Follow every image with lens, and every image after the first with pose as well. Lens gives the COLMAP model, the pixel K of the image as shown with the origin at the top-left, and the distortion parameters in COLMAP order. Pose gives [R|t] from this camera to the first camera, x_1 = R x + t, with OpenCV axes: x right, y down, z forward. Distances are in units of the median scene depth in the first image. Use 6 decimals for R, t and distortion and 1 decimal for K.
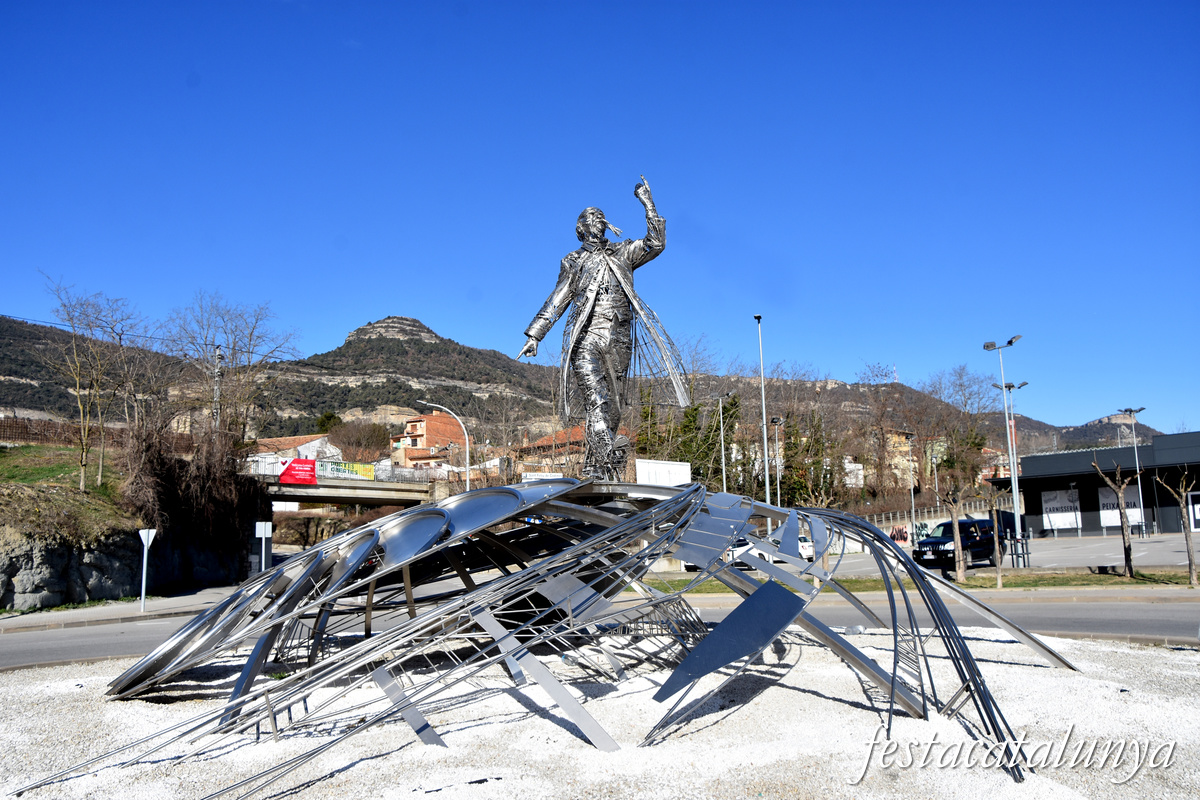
lens RADIAL K [[931.6, 0, 600.0], [0, 931.6, 400.0], [0, 0, 1]] dist [-0.000648, -0.000098]
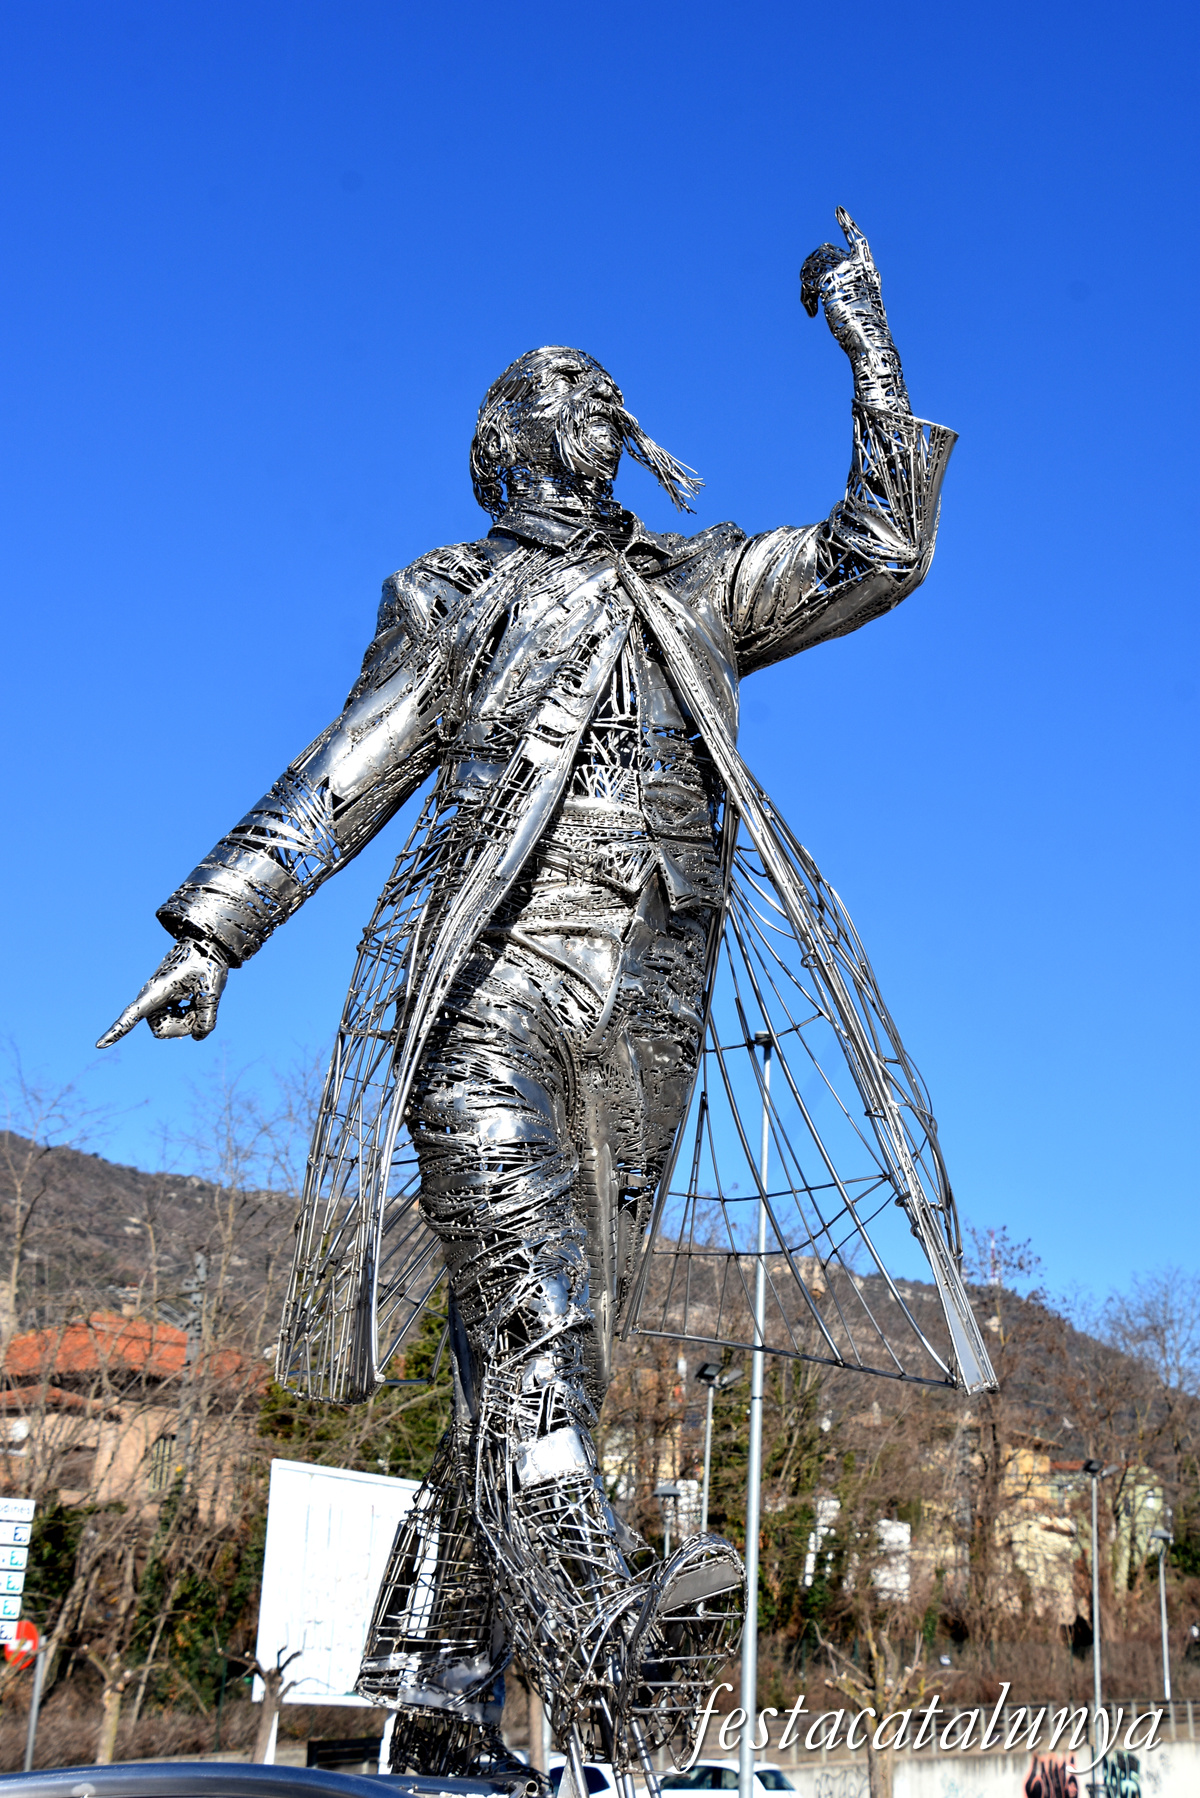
lens RADIAL K [[2574.4, 0, 601.7], [0, 2574.4, 945.1], [0, 0, 1]] dist [0.333772, 0.018050]
pose [[0.977293, 0.123107, 0.172463, -0.084439], [-0.100968, 0.986126, -0.131760, -0.004066], [-0.186291, 0.111355, 0.976164, 0.465185]]
